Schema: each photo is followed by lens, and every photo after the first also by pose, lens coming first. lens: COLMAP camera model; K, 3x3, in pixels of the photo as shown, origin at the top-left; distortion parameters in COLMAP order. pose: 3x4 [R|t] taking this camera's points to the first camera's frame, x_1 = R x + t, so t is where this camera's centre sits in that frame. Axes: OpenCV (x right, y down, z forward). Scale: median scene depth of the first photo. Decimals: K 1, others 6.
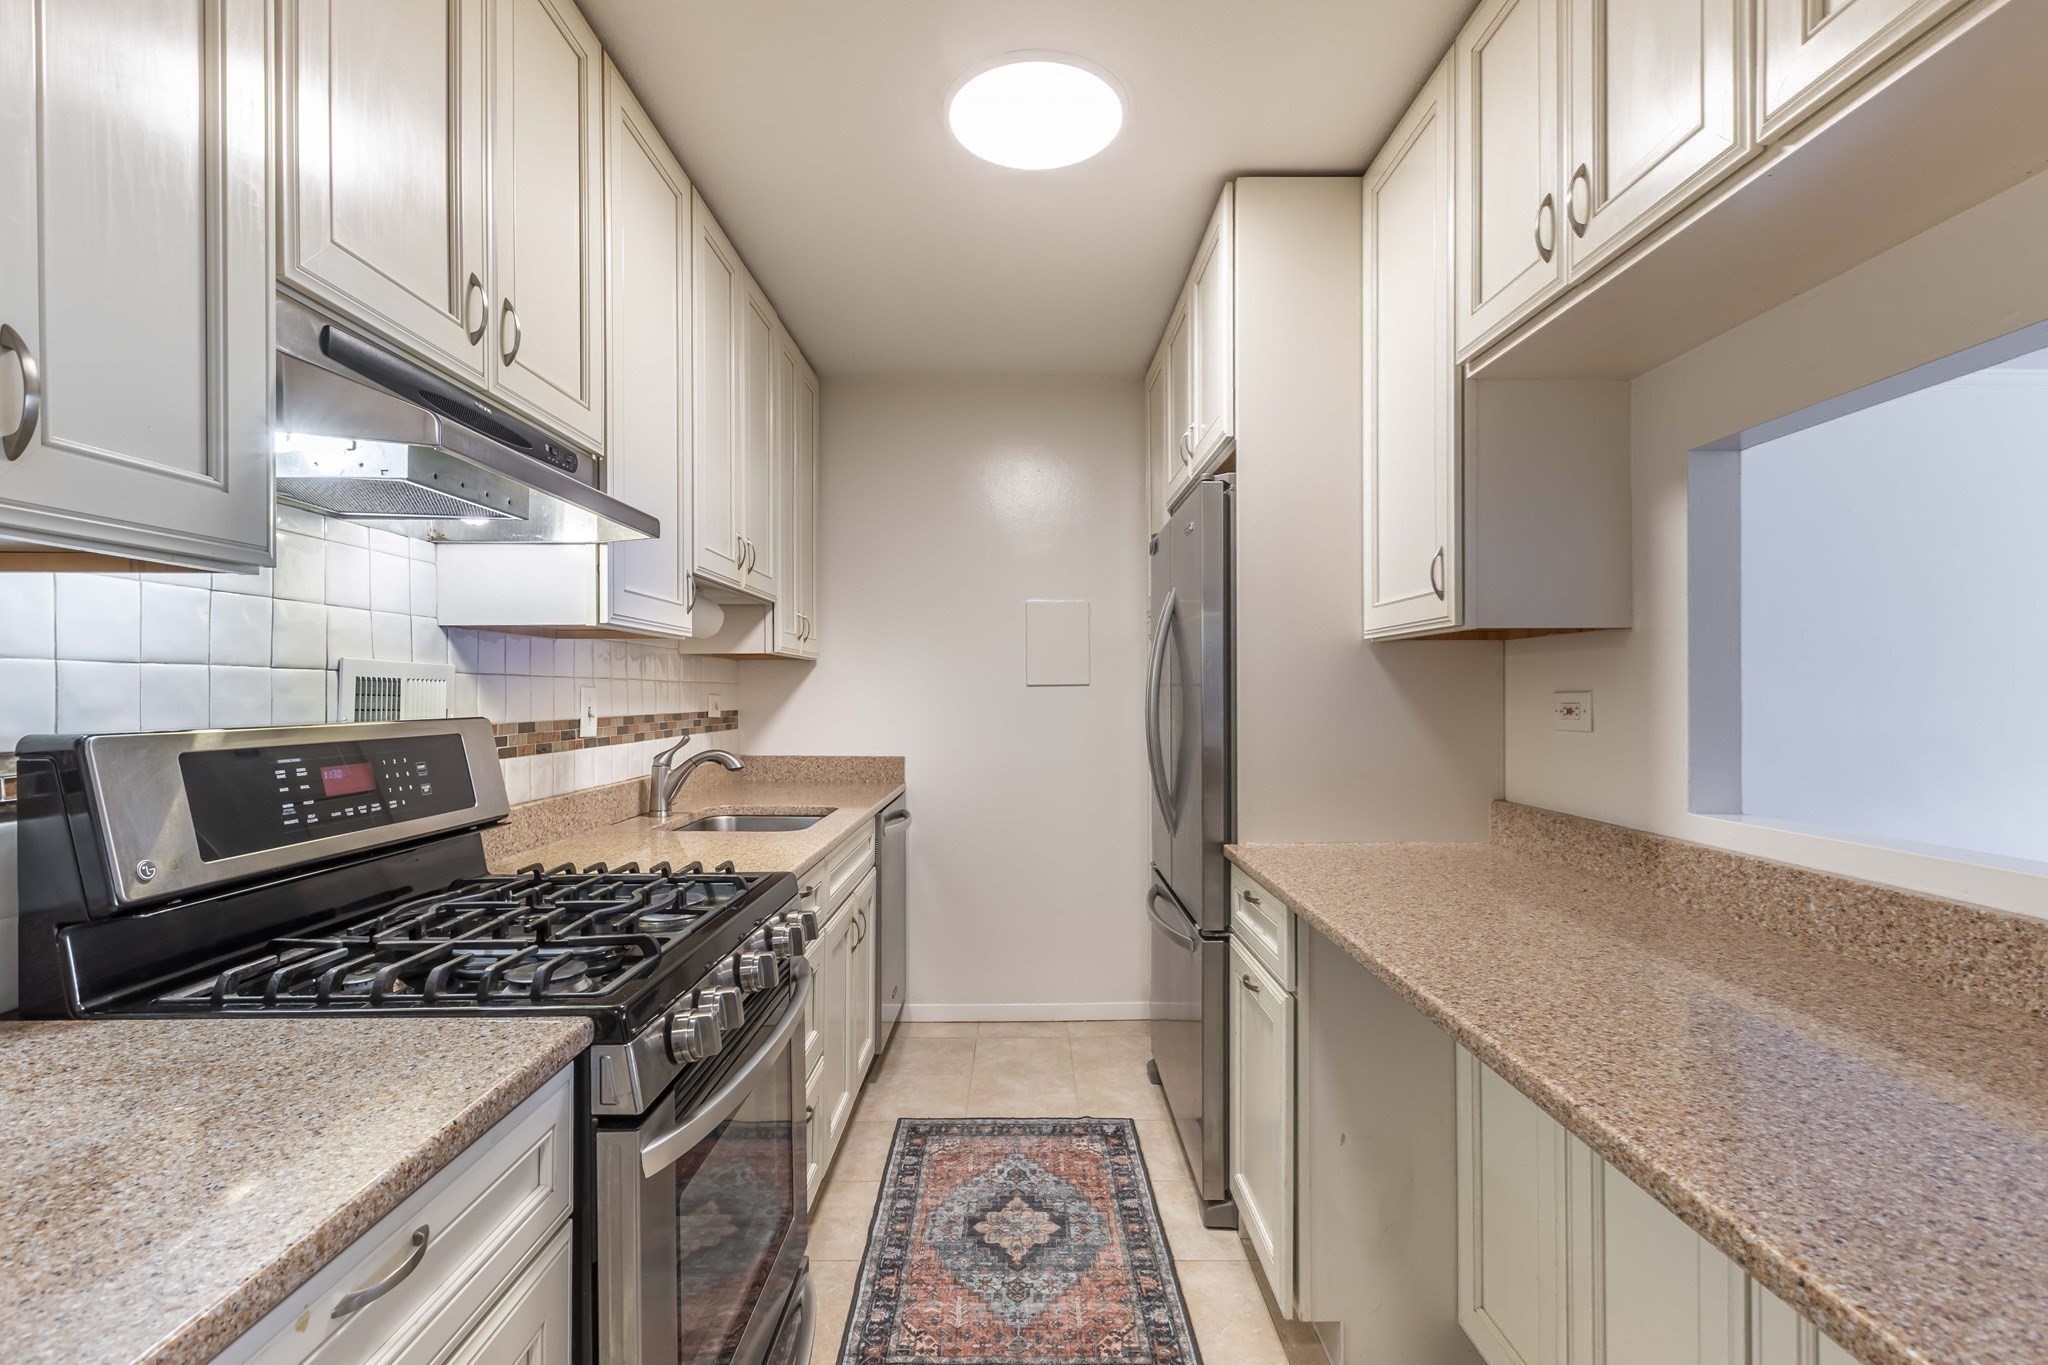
lens RADIAL K [[939.4, 0, 1016.0], [0, 939.4, 695.0], [0, 0, 1]] dist [-0.000254, -0.000625]
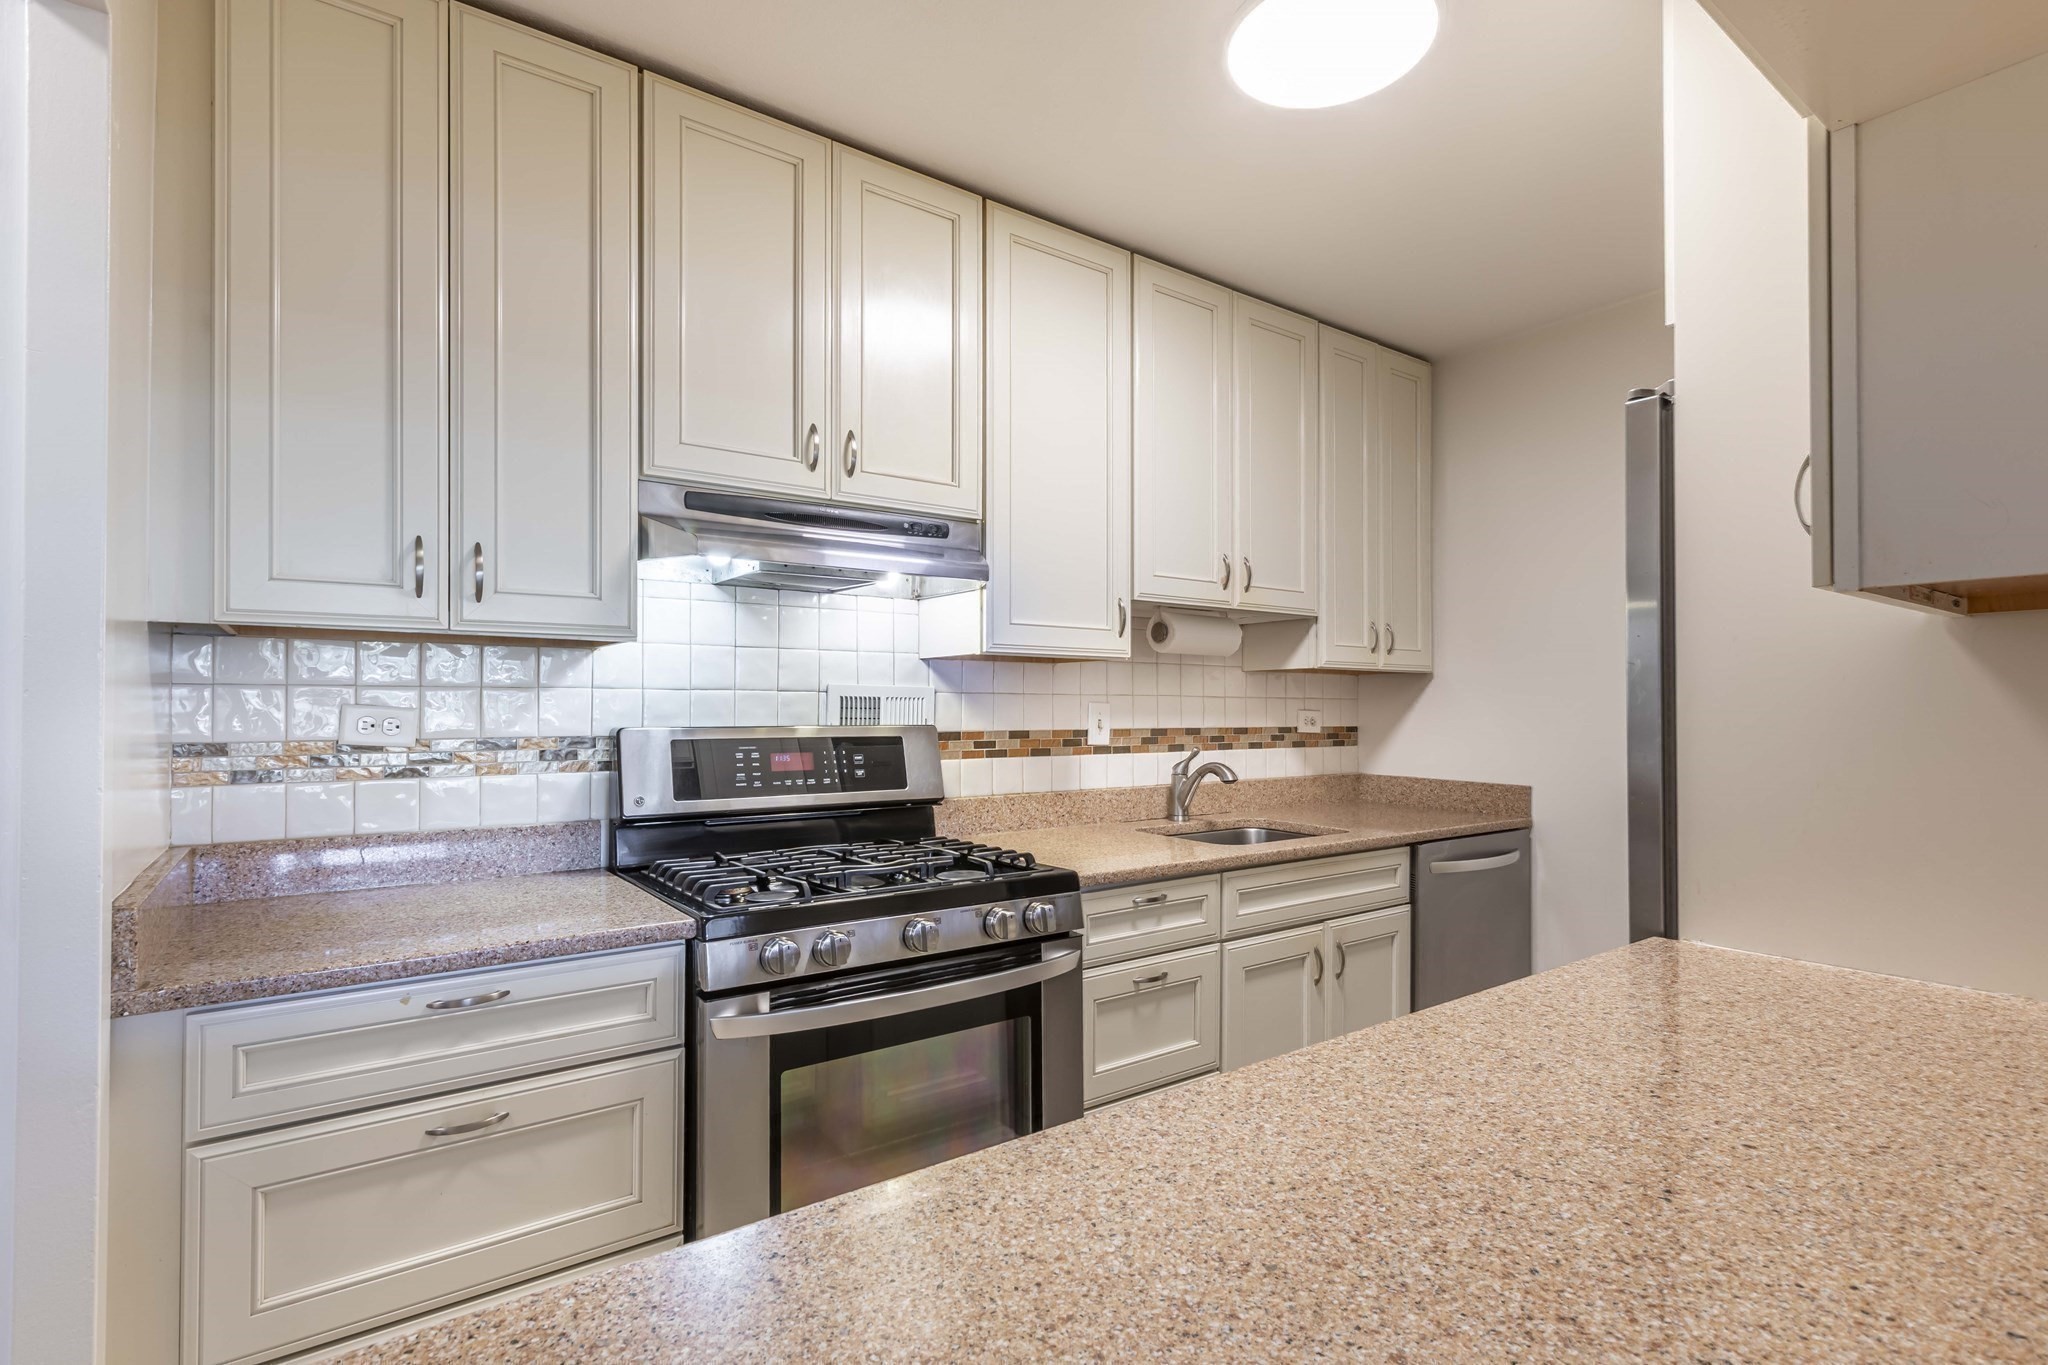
lens RADIAL K [[958.9, 0, 1027.1], [0, 958.9, 699.3], [0, 0, 1]] dist [0.001707, -0.001259]
pose [[0.592960, -0.004432, -0.805220, 0.642945], [-0.005417, 0.999940, -0.009492, -0.001207], [0.805214, 0.009990, 0.592900, 0.291963]]
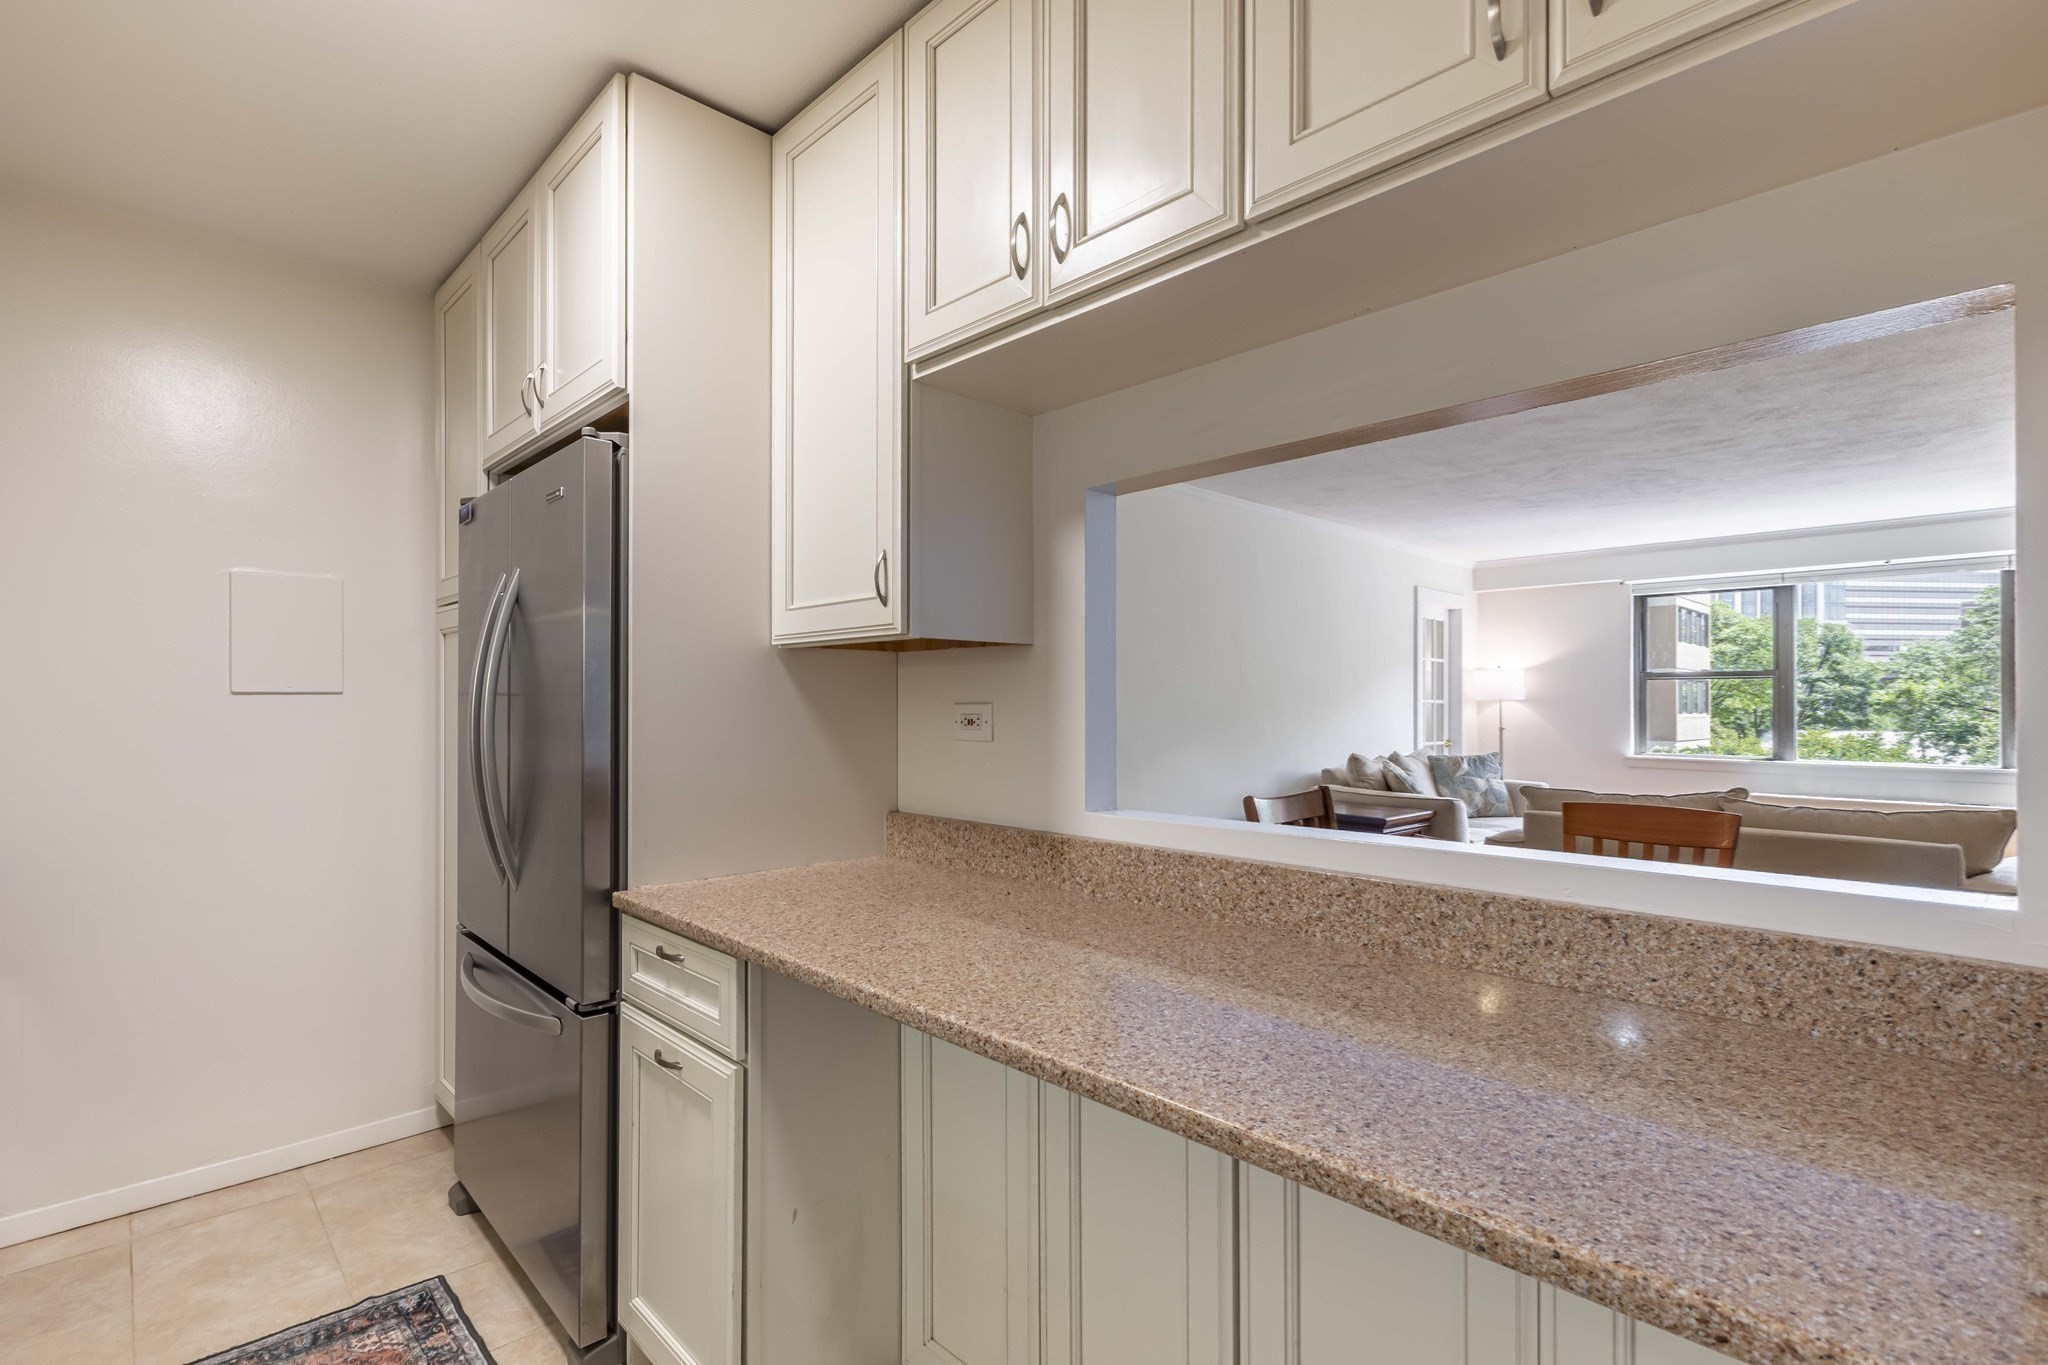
lens RADIAL K [[958.9, 0, 1027.1], [0, 958.9, 699.3], [0, 0, 1]] dist [0.001707, -0.001259]
pose [[0.719714, 0.006271, 0.694242, -0.117417], [-0.000770, 0.999966, -0.008235, 0.000703], [-0.694270, 0.005392, 0.719695, 0.204517]]
